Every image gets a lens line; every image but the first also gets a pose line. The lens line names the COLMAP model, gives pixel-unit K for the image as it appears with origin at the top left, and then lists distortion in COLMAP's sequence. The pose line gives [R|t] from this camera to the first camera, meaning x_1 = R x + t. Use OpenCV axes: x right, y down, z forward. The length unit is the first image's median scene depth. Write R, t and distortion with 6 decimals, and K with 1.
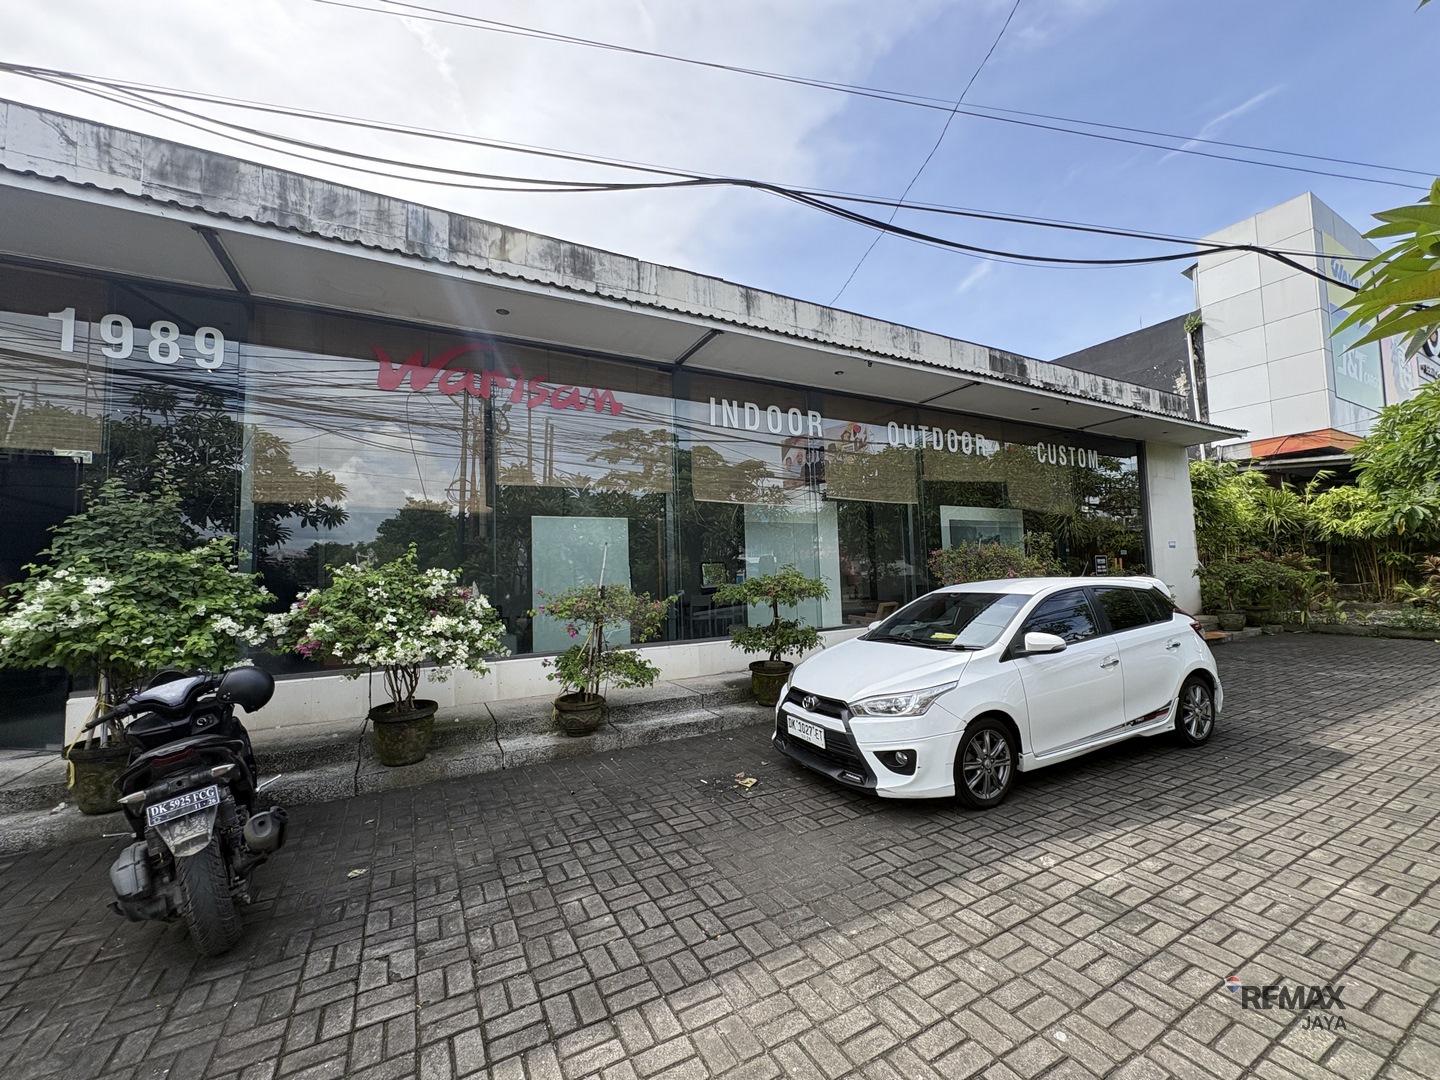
lens RADIAL K [[576.0, 0, 720.0], [0, 576.0, 540.0], [0, 0, 1]] dist [0.001333, 0.000398]
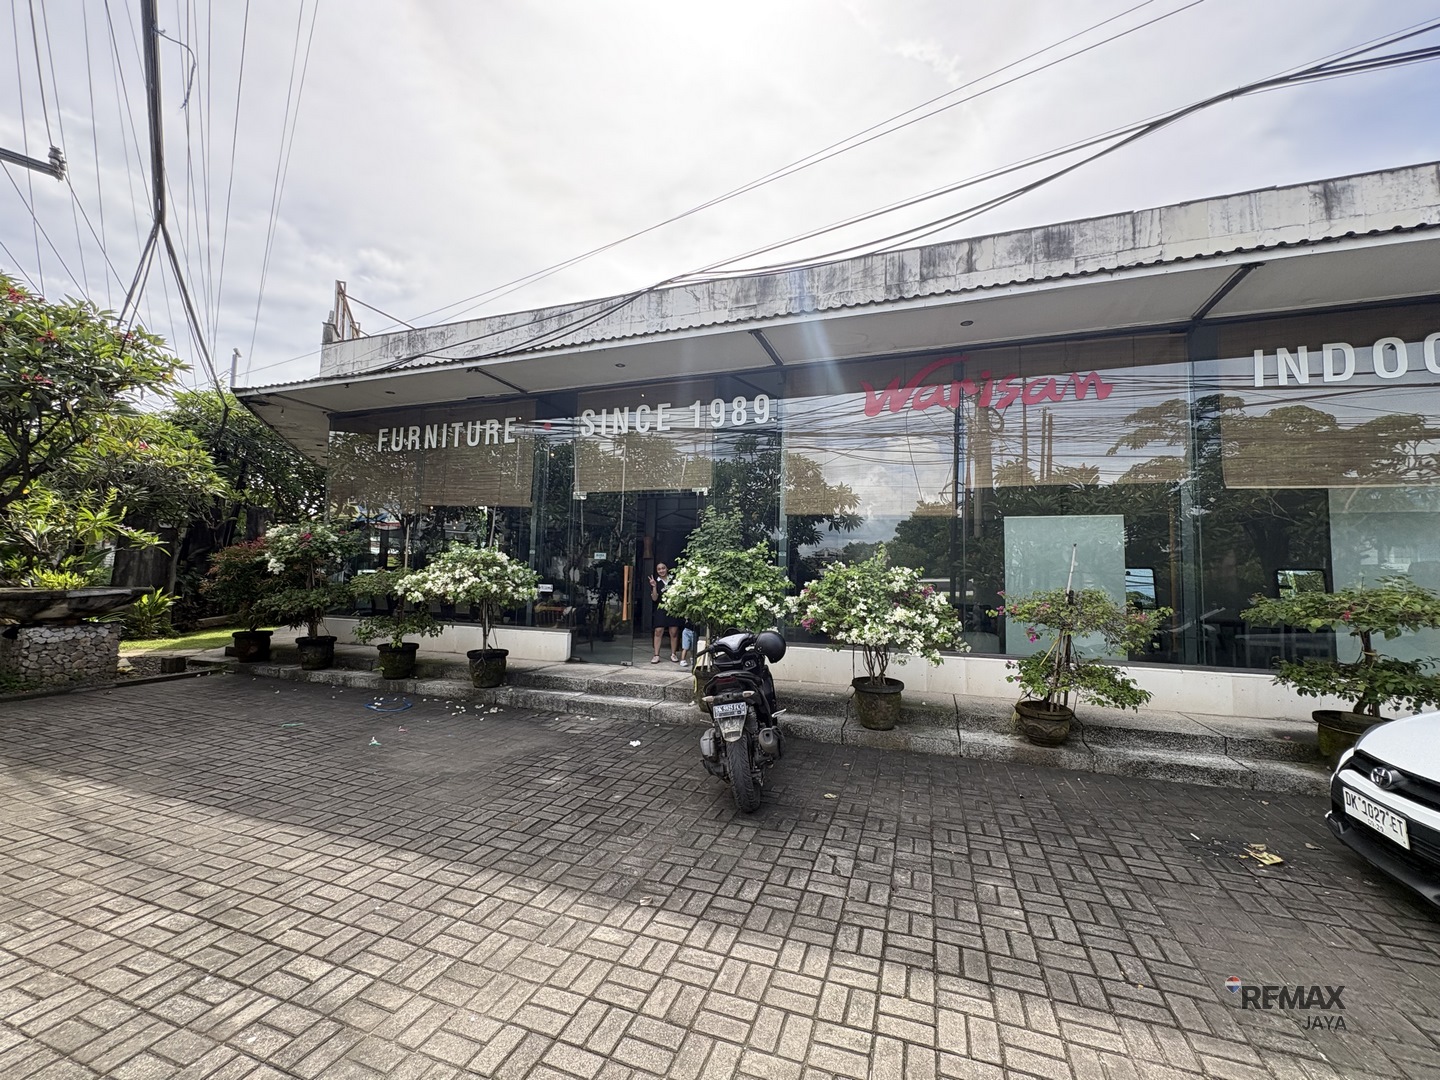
lens RADIAL K [[576.0, 0, 720.0], [0, 576.0, 540.0], [0, 0, 1]] dist [0.001333, 0.000398]
pose [[0.670122, -0.006555, -0.742222, 0.138382], [0.007768, 0.999968, -0.001818, -0.006050], [0.742210, -0.004548, 0.670151, -0.050876]]
